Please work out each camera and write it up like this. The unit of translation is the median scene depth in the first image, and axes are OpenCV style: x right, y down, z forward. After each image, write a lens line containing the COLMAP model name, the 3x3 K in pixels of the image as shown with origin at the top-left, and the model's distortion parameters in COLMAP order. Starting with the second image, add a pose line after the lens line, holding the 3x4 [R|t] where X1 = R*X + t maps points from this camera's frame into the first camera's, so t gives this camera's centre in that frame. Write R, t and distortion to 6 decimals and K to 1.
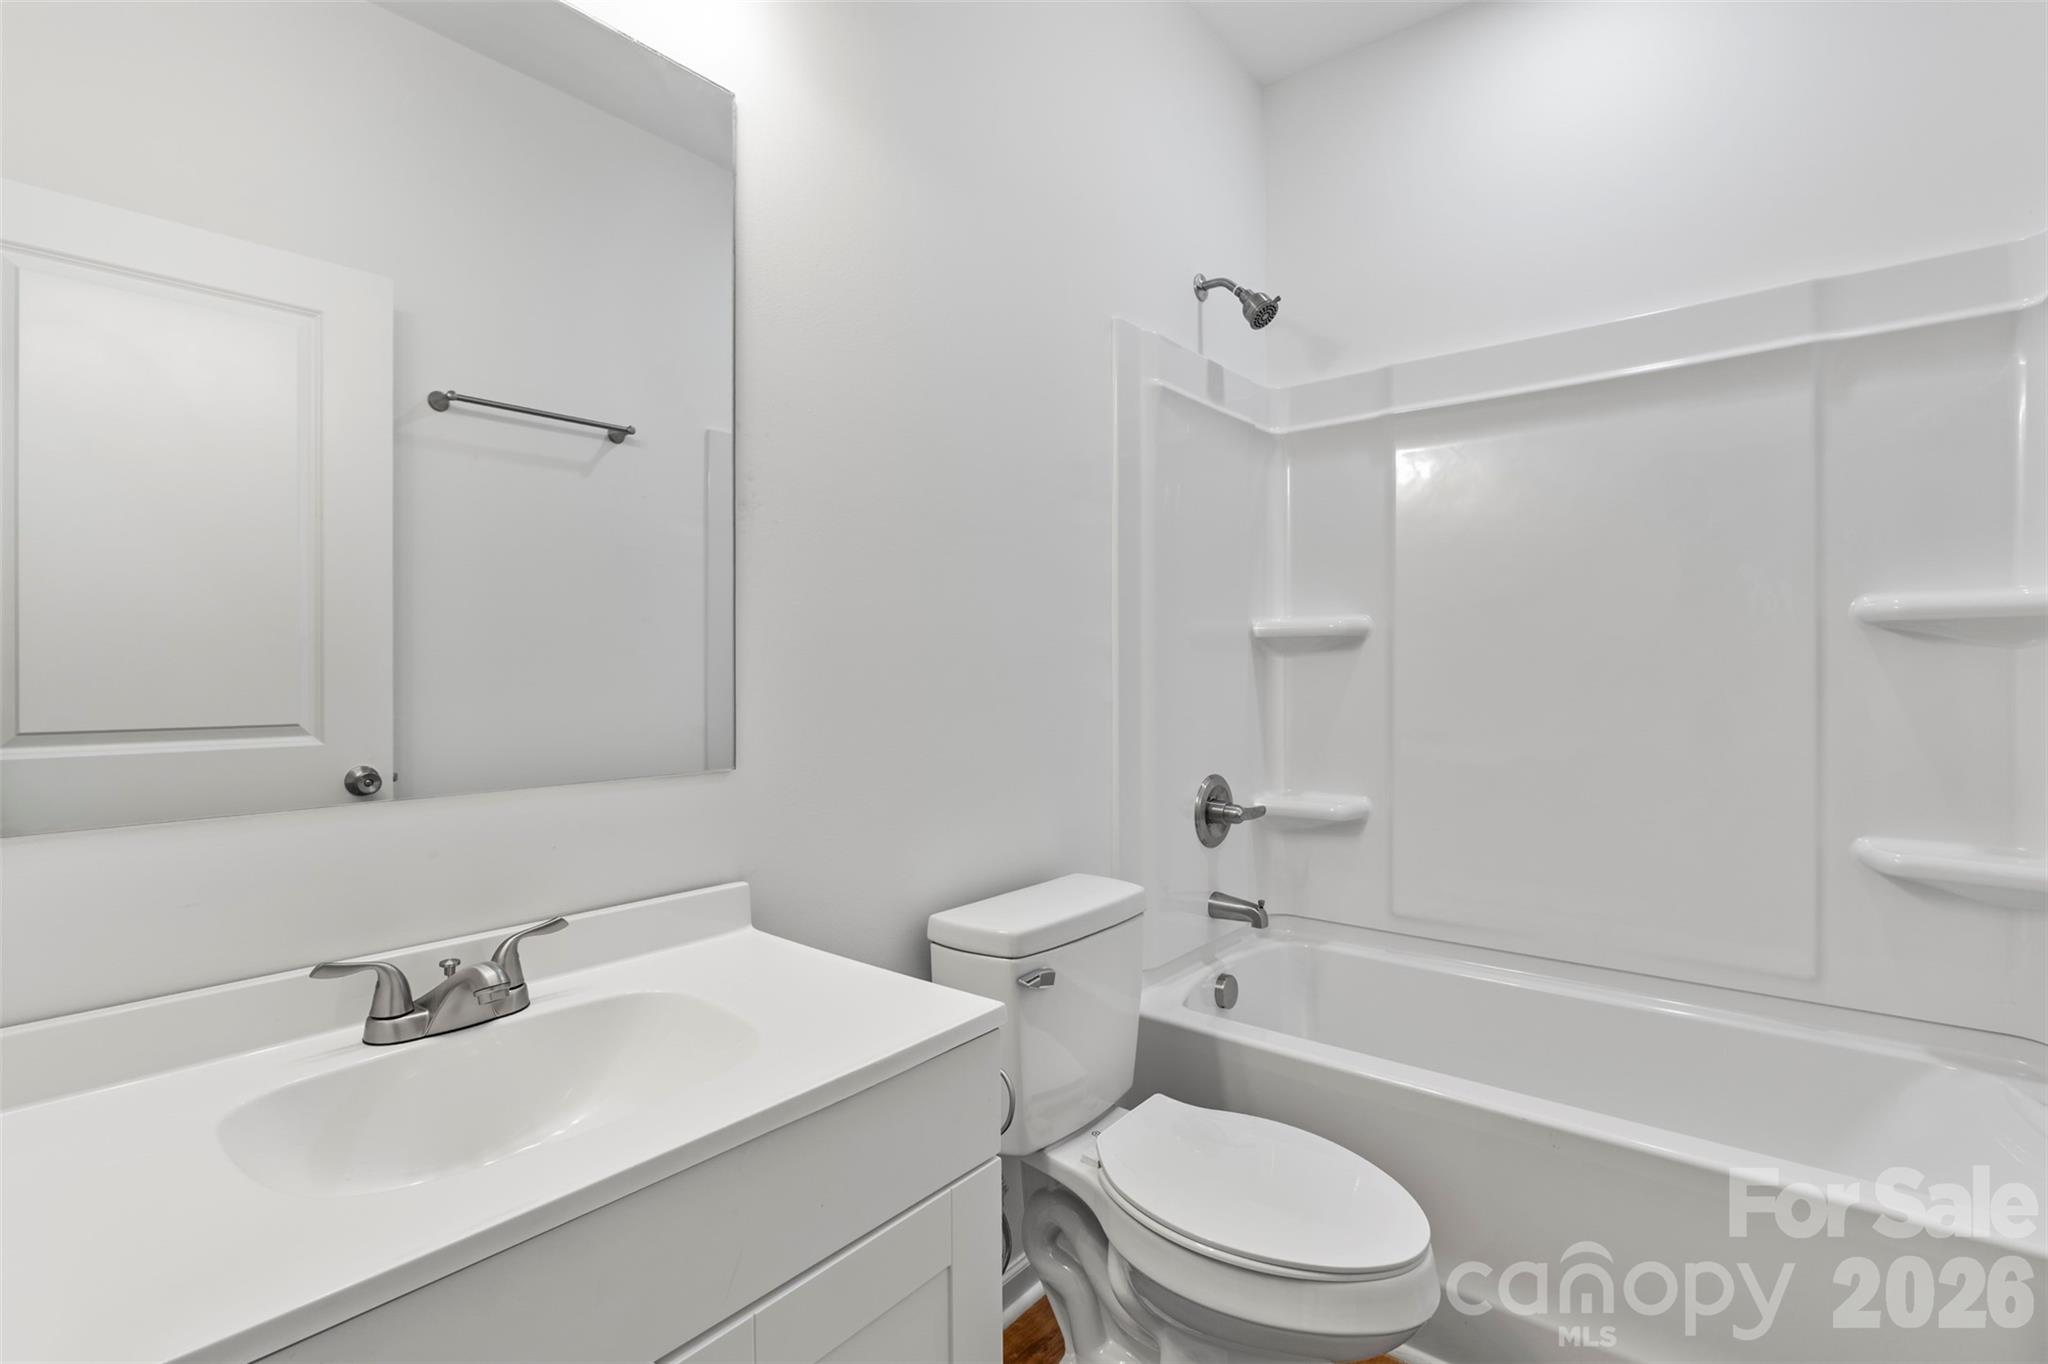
lens RADIAL K [[972.8, 0, 1025.5], [0, 972.8, 659.7], [0, 0, 1]] dist [0.027087, -0.000108]
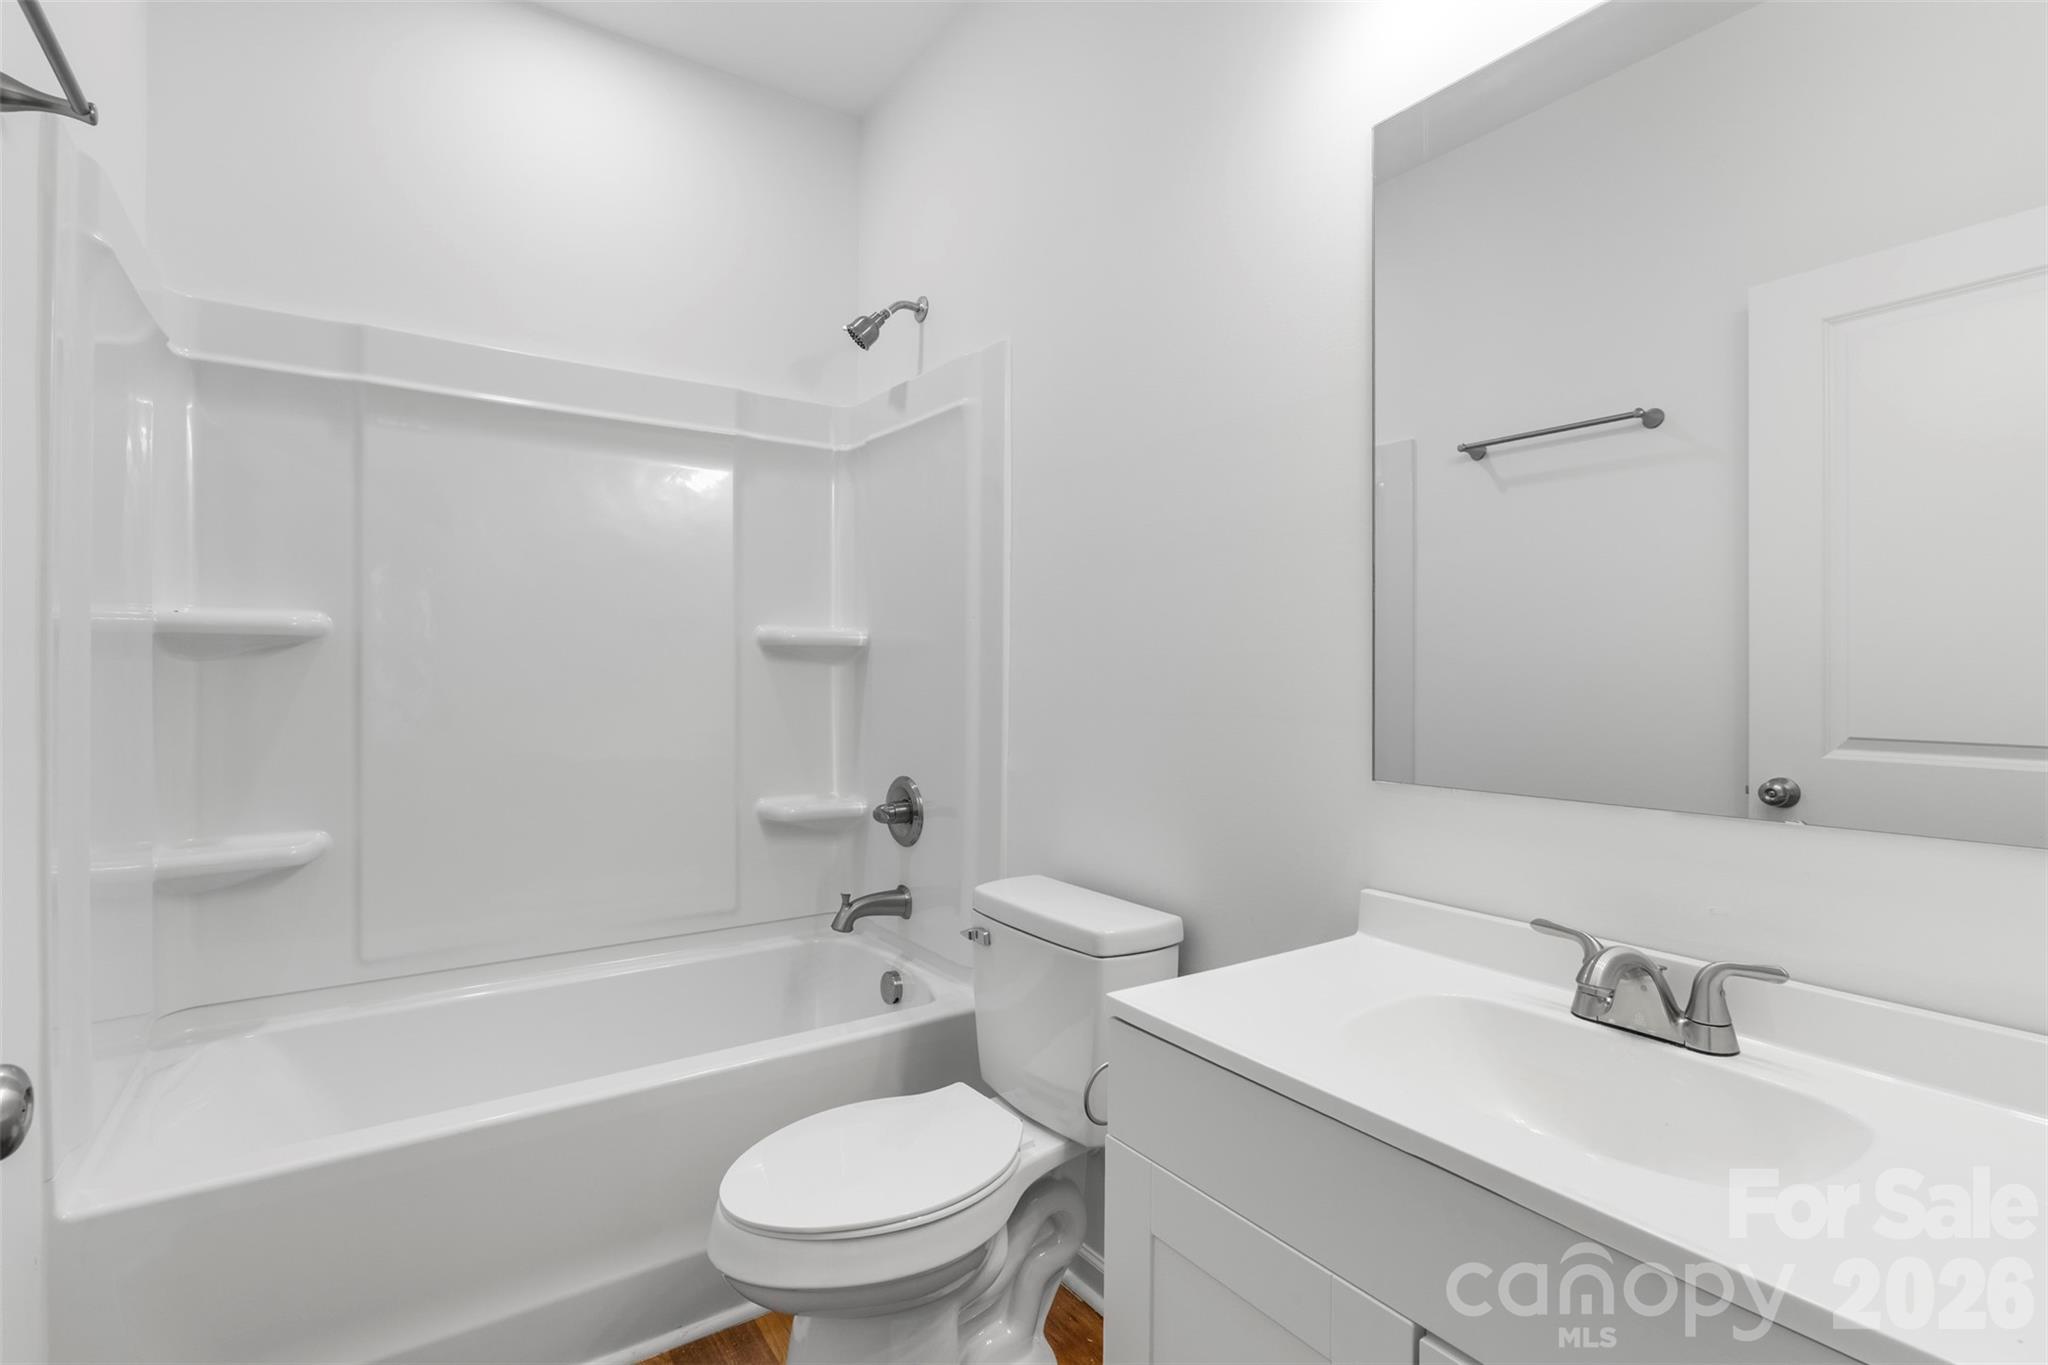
lens RADIAL K [[944.3, 0, 1029.6], [0, 944.3, 673.9], [0, 0, 1]] dist [-0.015830, -0.000041]
pose [[0.278223, 0.008201, 0.960482, -0.264870], [-0.010745, 0.999928, -0.005425, 0.004745], [-0.960456, -0.008811, 0.278291, 0.215376]]
